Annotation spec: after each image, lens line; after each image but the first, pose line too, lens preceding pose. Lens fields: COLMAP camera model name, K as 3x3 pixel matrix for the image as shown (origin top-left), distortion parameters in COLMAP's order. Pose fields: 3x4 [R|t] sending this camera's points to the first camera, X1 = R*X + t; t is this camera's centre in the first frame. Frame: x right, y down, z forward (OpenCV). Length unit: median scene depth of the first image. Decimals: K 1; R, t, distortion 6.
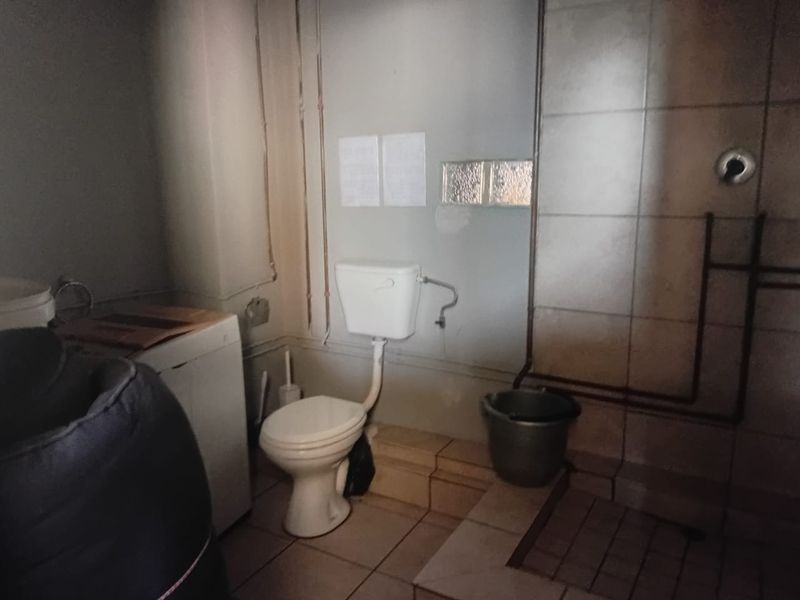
lens RADIAL K [[587.3, 0, 400.0], [0, 587.3, 300.0], [0, 0, 1]] dist [0.047774, -0.115228]
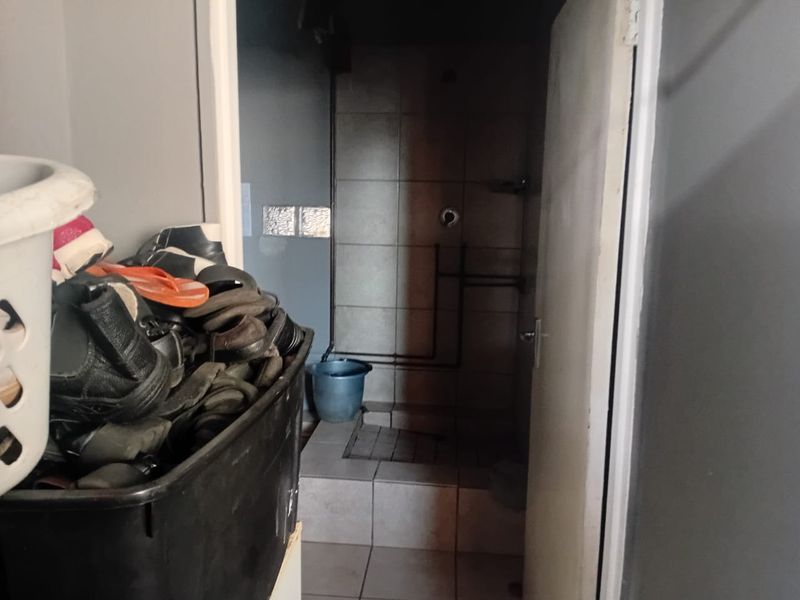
lens RADIAL K [[587.3, 0, 400.0], [0, 587.3, 300.0], [0, 0, 1]] dist [0.047774, -0.115228]
pose [[0.905418, -0.037117, 0.422895, -0.258380], [0.052662, 0.998296, -0.025130, 0.044842], [-0.421242, 0.045024, 0.905830, -0.423314]]
